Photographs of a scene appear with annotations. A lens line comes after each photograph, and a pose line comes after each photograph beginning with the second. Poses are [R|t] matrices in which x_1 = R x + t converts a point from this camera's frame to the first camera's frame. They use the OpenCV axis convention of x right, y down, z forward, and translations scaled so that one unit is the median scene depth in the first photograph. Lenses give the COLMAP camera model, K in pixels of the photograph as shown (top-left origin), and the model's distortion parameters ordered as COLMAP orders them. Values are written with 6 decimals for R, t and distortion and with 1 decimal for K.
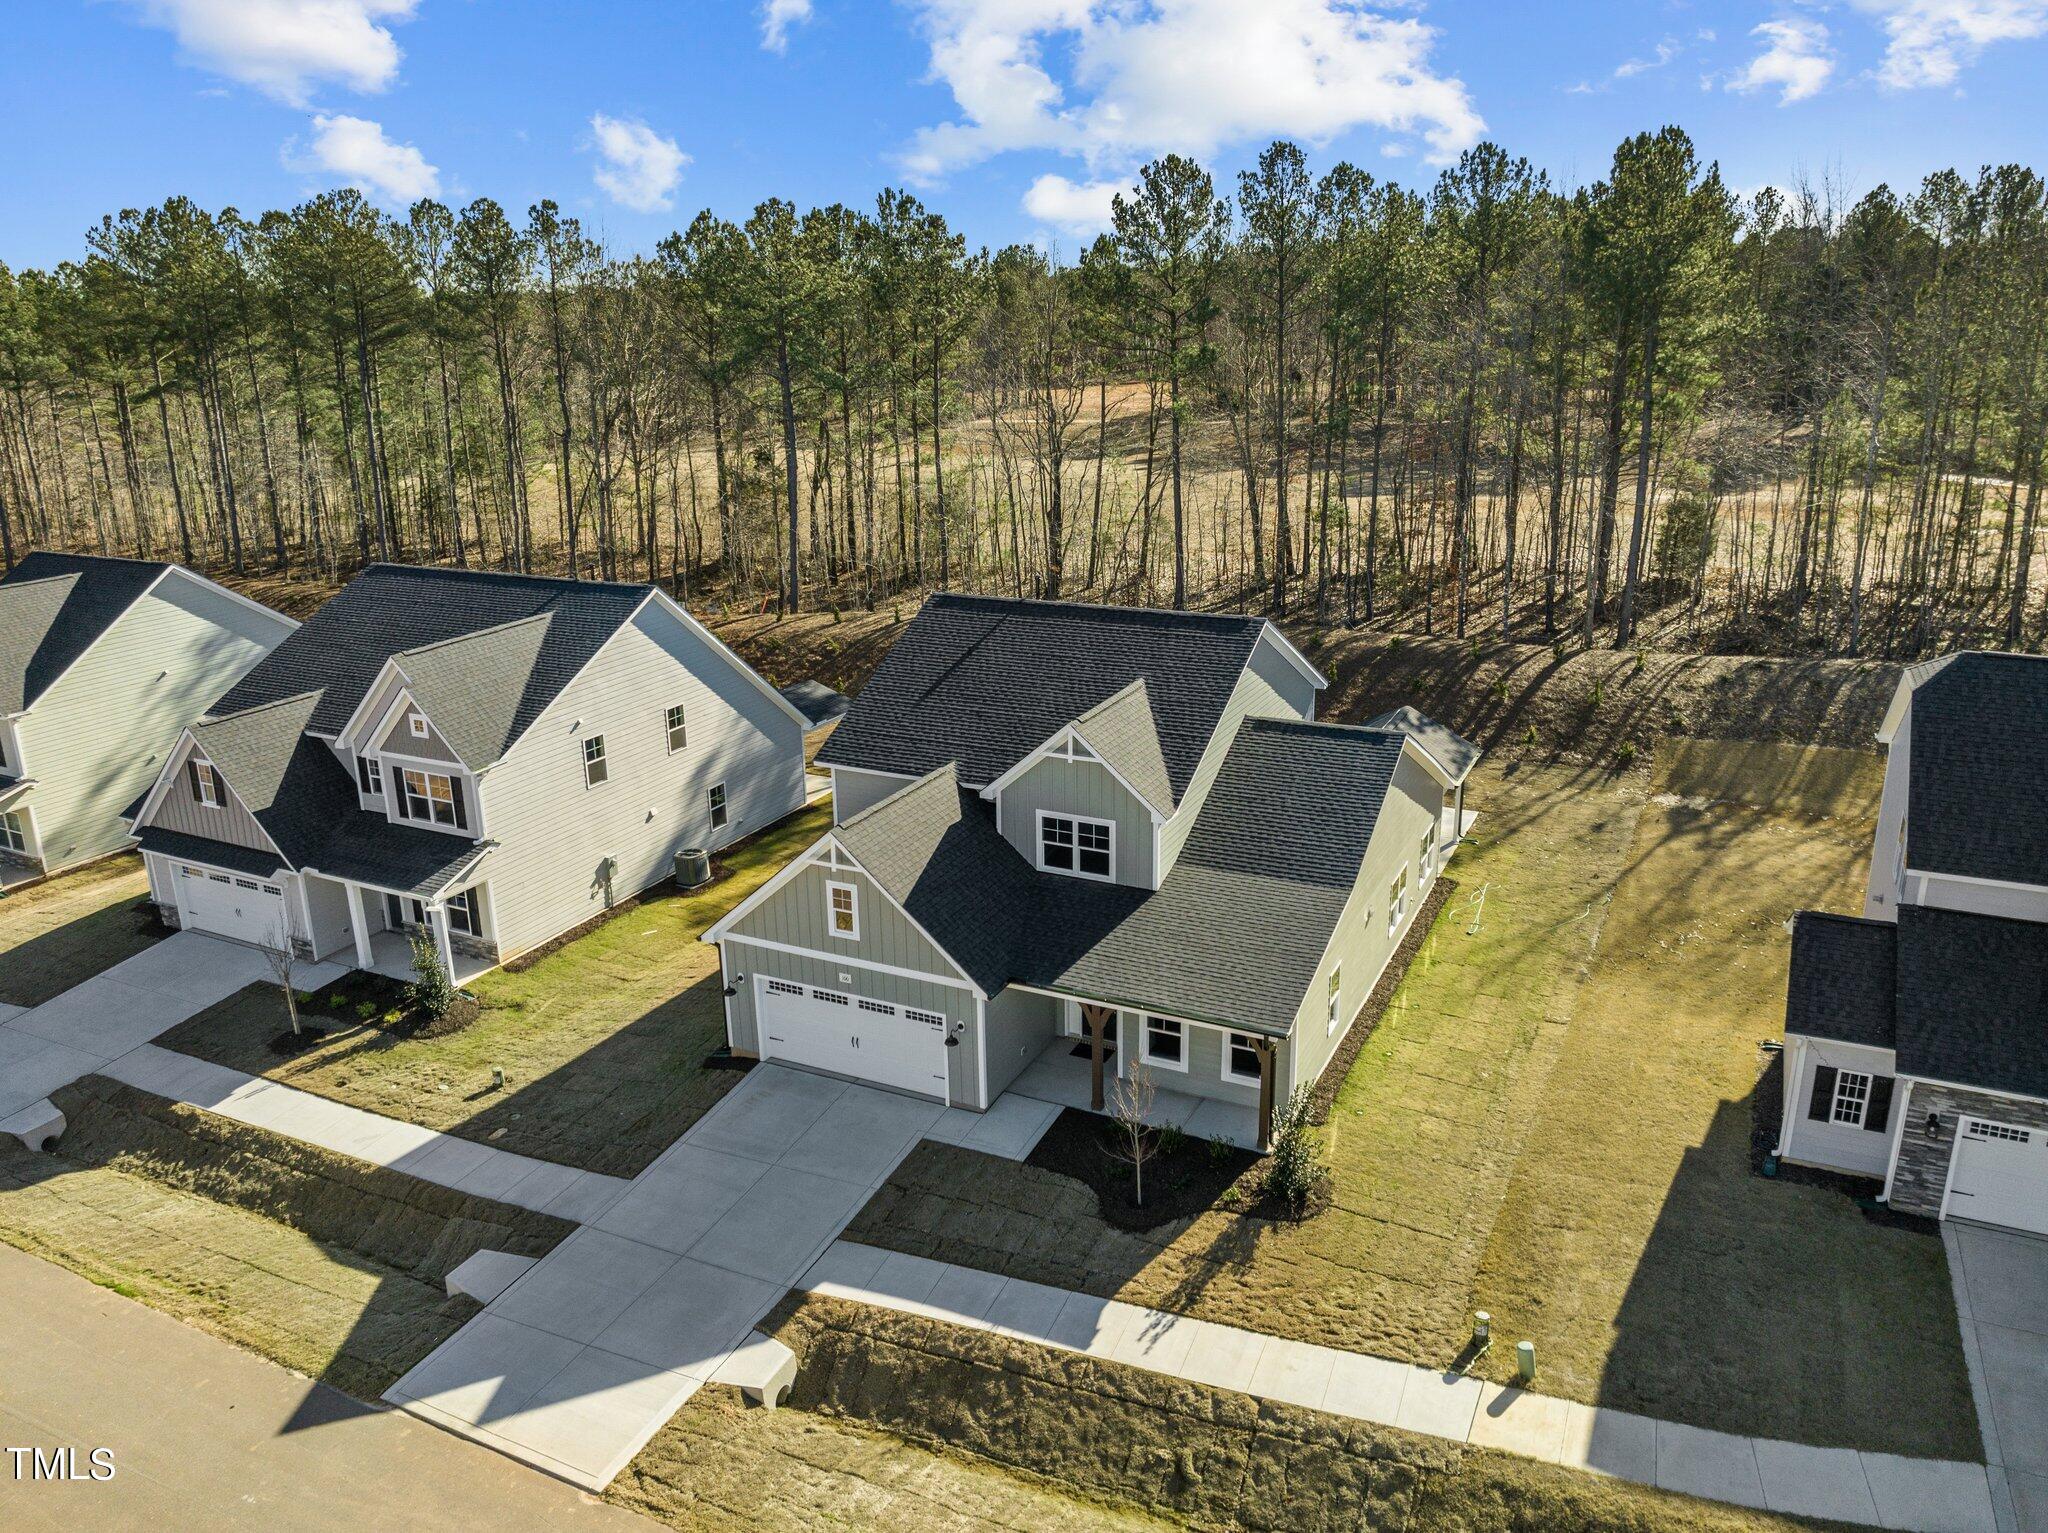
lens RADIAL K [[1472.3, 0, 1034.4], [0, 1472.3, 727.1], [0, 0, 1]] dist [-0.040706, -0.000338]
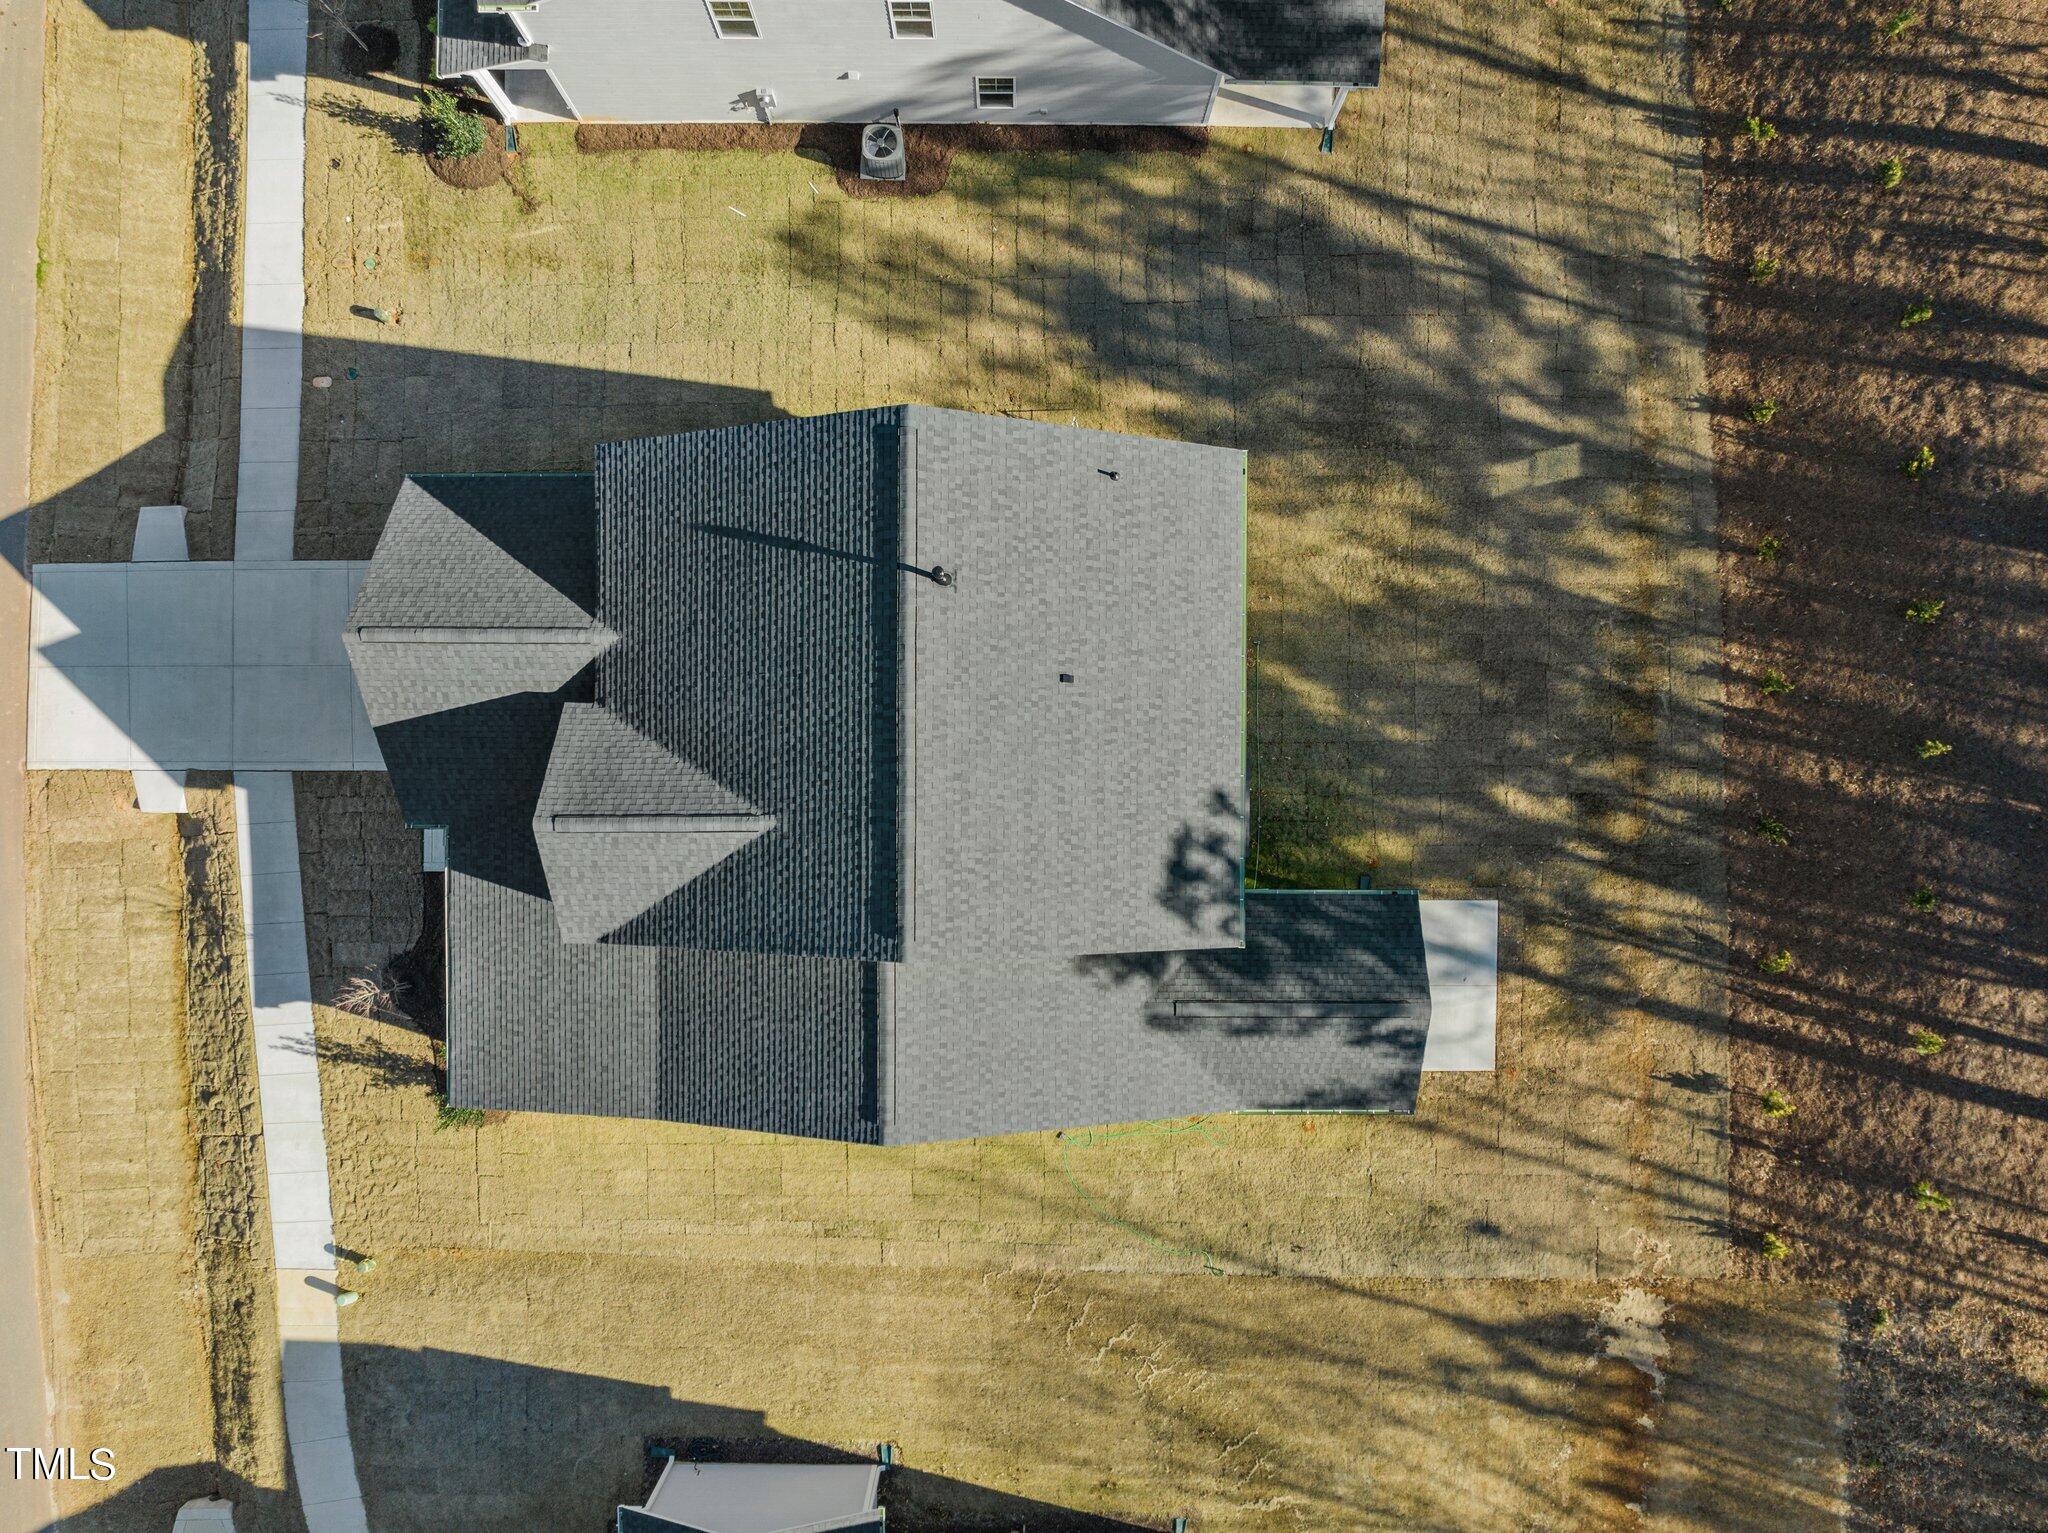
lens RADIAL K [[1449.1, 0, 1021.6], [0, 1449.1, 819.9], [0, 0, 1]] dist [-0.057549, 0.028544]
pose [[0.434206, 0.899884, 0.040922, 0.106684], [-0.273299, 0.088312, 0.957867, -0.861648], [0.858355, -0.427095, 0.284283, 1.030879]]
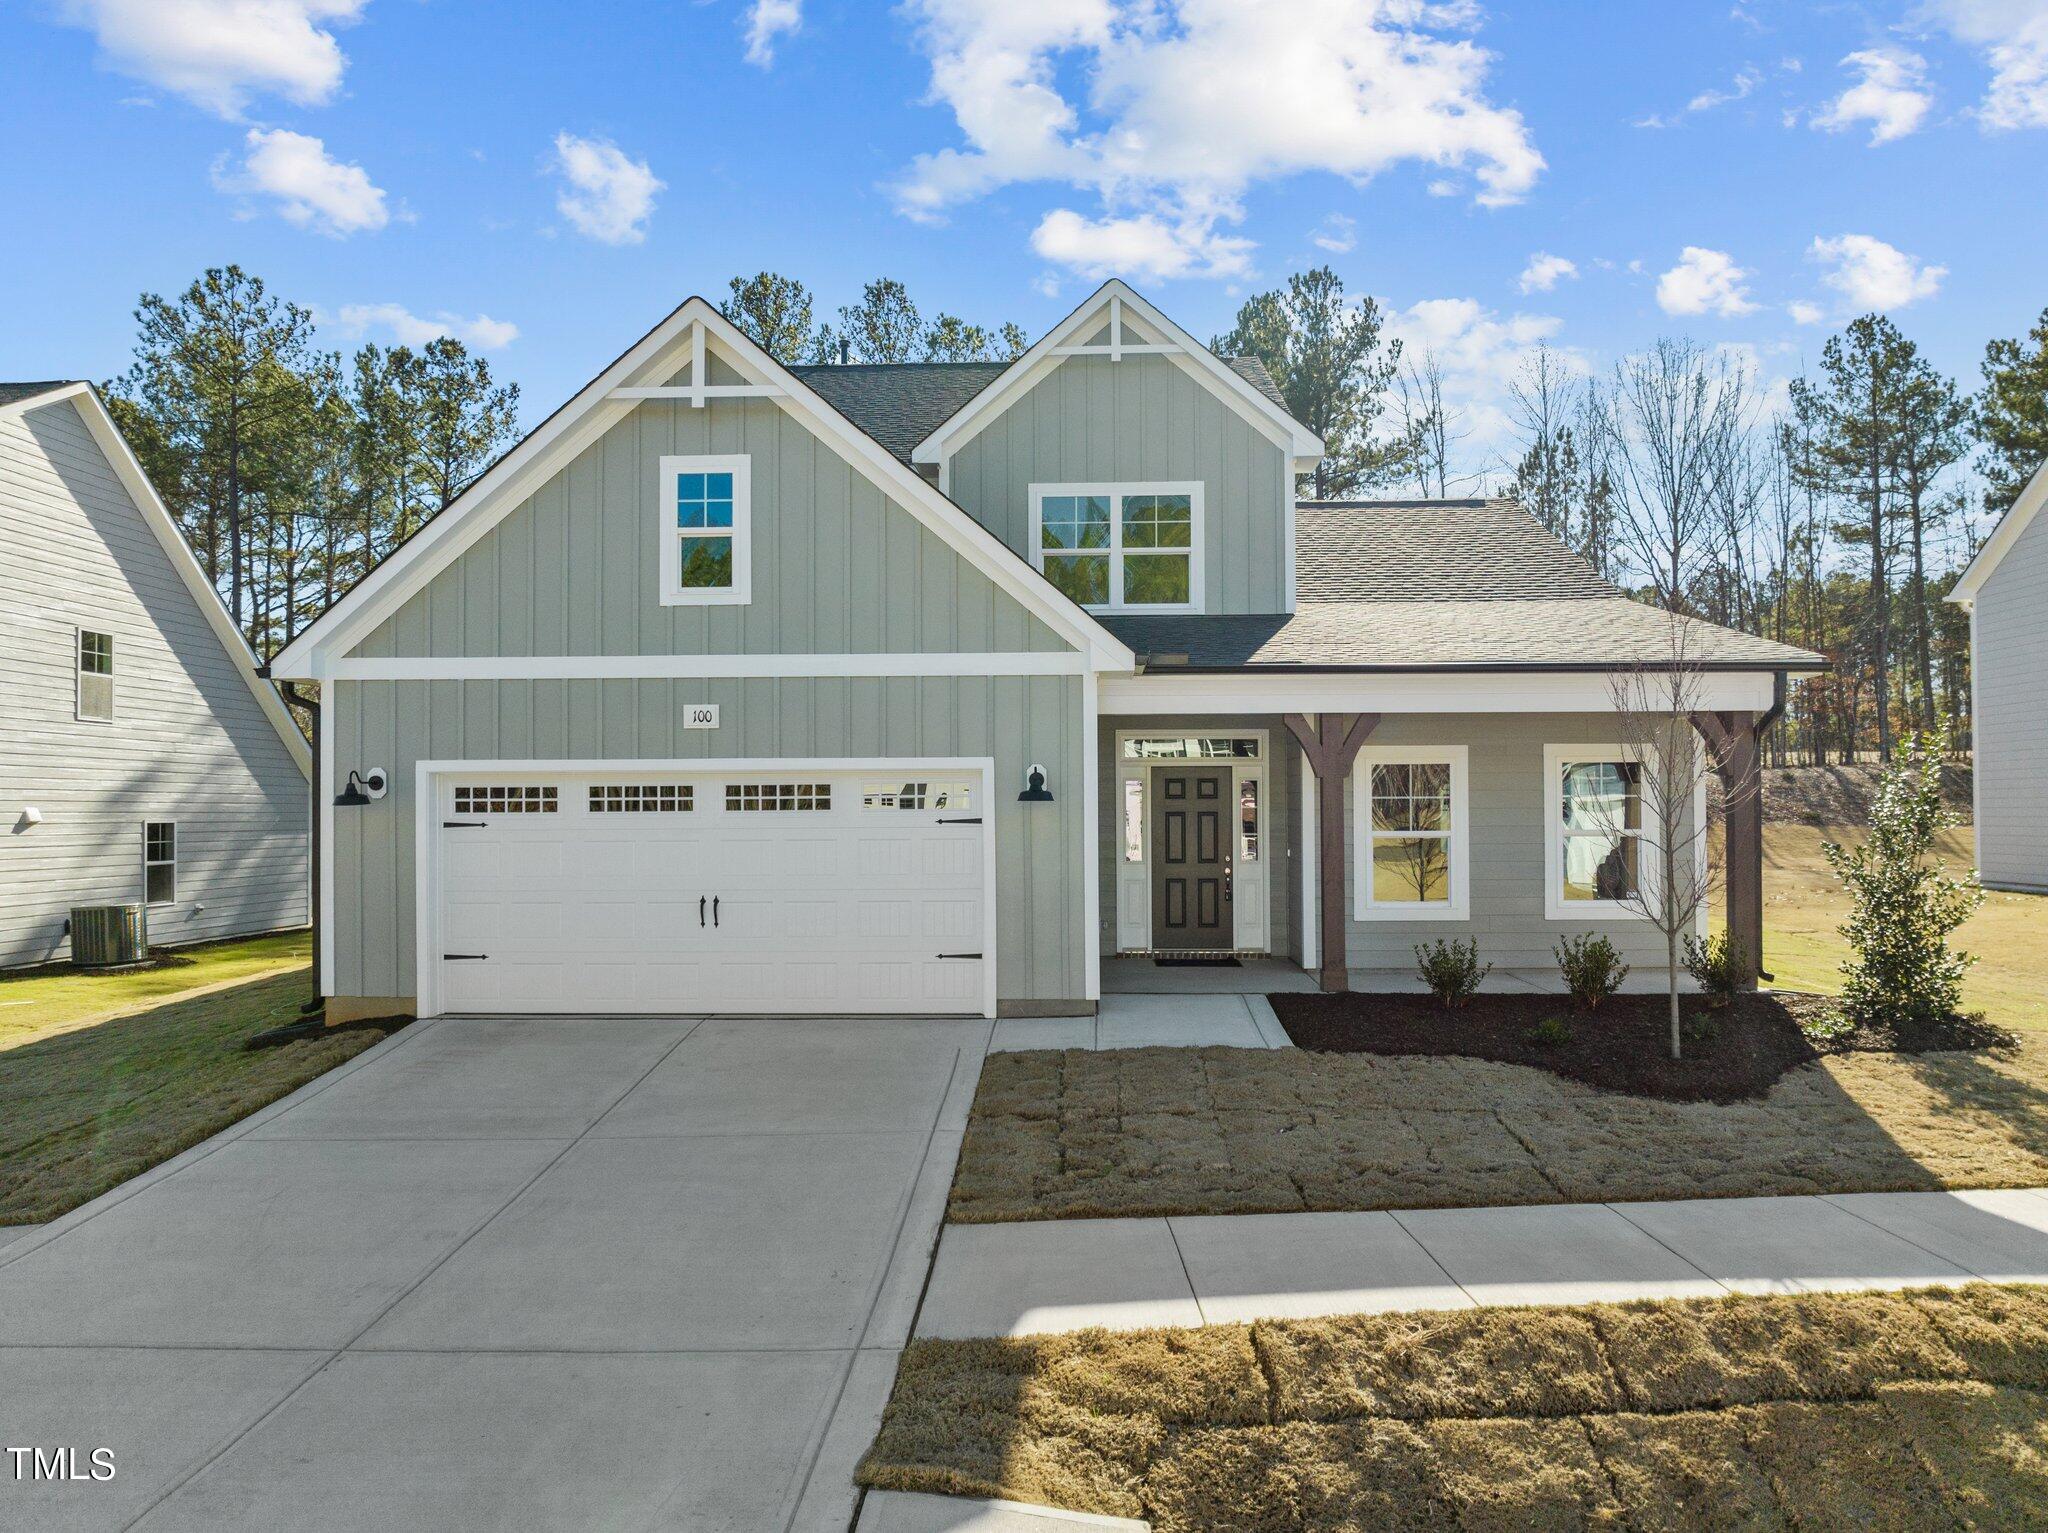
lens RADIAL K [[1450.8, 0, 1032.8], [0, 1450.8, 772.5], [0, 0, 1]] dist [-0.035590, -0.004418]
pose [[0.915685, 0.021863, 0.401301, -0.204470], [0.100357, 0.954448, -0.280993, 0.305805], [-0.389165, 0.297574, 0.871780, 0.643235]]
